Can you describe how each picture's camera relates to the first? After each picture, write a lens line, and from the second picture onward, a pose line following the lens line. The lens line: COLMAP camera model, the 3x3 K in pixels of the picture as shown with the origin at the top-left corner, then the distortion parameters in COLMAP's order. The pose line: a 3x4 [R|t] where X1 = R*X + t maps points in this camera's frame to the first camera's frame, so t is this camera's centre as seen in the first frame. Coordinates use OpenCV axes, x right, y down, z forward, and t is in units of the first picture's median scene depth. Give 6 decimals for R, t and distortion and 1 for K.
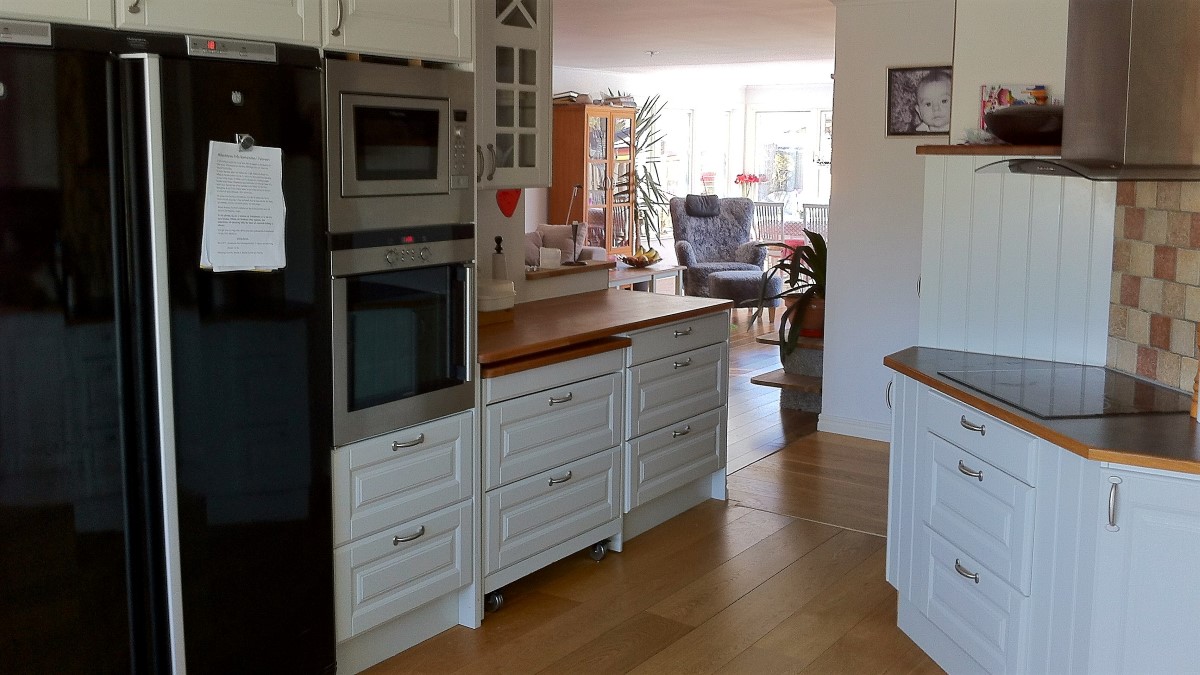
lens RADIAL K [[1167.0, 0, 561.7], [0, 1167.0, 281.6], [0, 0, 1]] dist [0.068597, 0.000000]
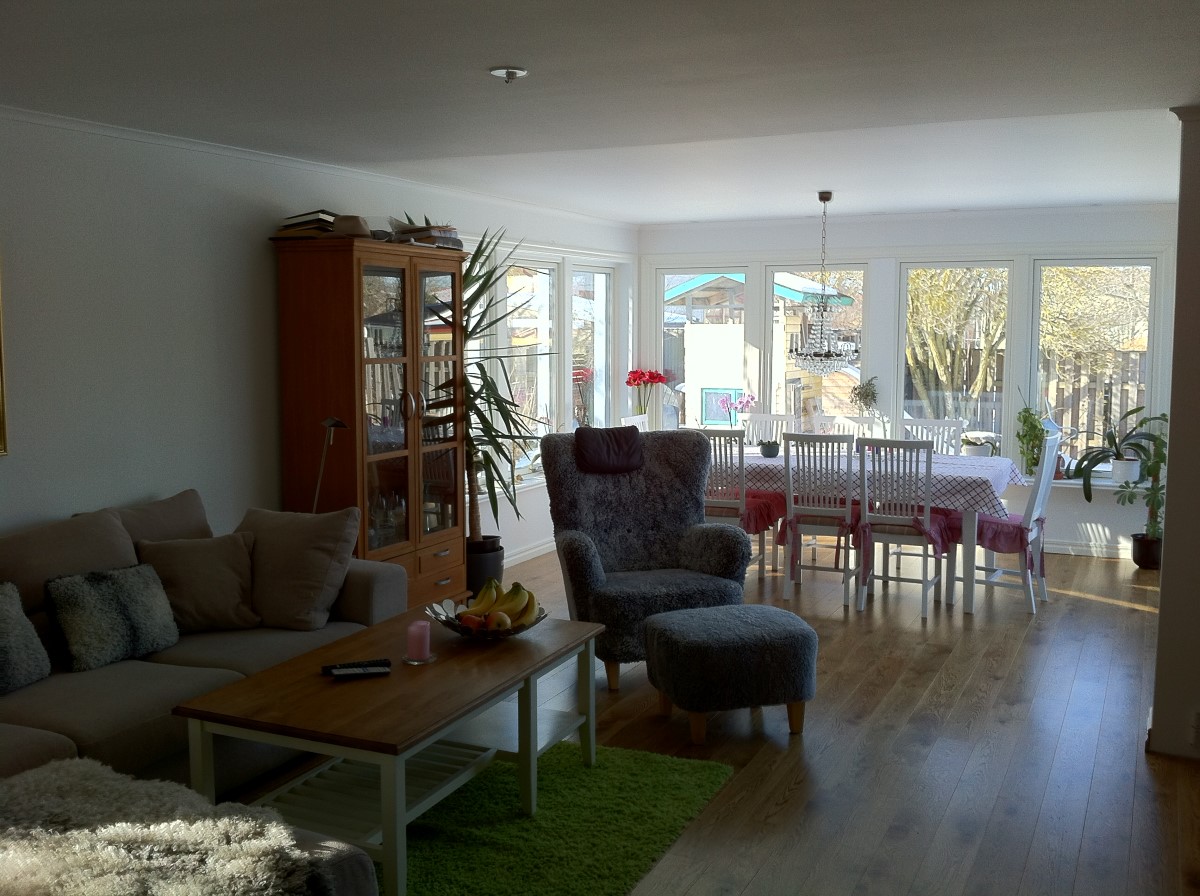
lens RADIAL K [[1174.5, 0, 593.6], [0, 1174.5, 445.3], [0, 0, 1]] dist [0.032276, 0.000000]
pose [[0.984010, -0.028157, 0.175871, 0.027694], [0.030668, 0.999463, -0.011572, -0.057791], [-0.175451, 0.016781, 0.984345, 0.494716]]
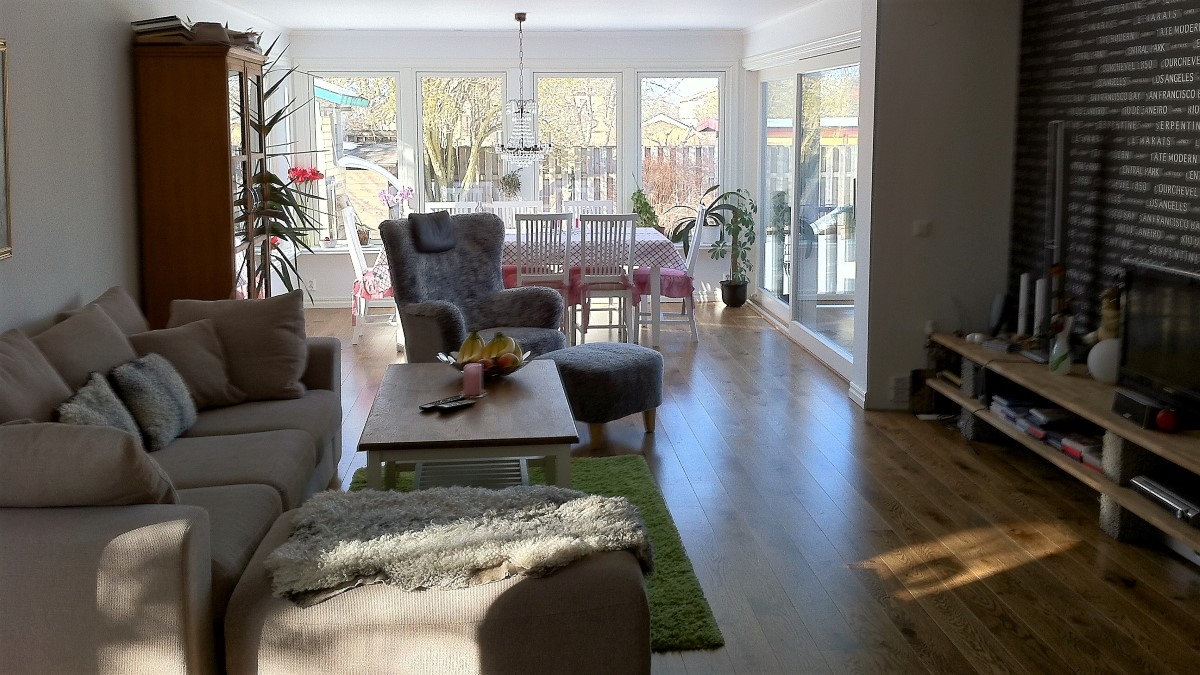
lens RADIAL K [[1167.0, 0, 591.7], [0, 1167.0, 262.3], [0, 0, 1]] dist [0.068597, 0.000000]
pose [[0.768315, -0.094441, 0.633067, -0.166887], [0.094983, 0.994927, 0.033148, -0.058288], [-0.632985, 0.034662, 0.773387, 0.488229]]
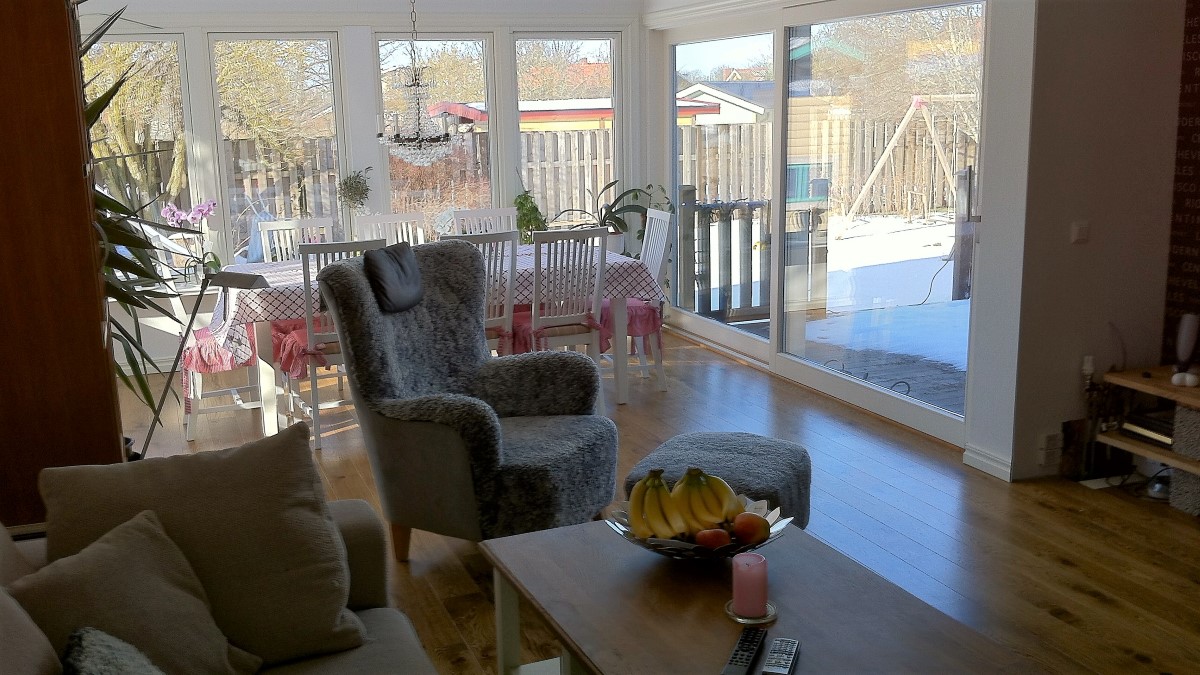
lens RADIAL K [[1167.0, 0, 614.1], [0, 1167.0, 392.0], [0, 0, 1]] dist [0.068597, 0.000000]
pose [[0.539835, -0.229621, 0.809847, -0.127060], [0.138392, 0.973194, 0.183685, -0.082057], [-0.830317, 0.012917, 0.557142, 0.707817]]
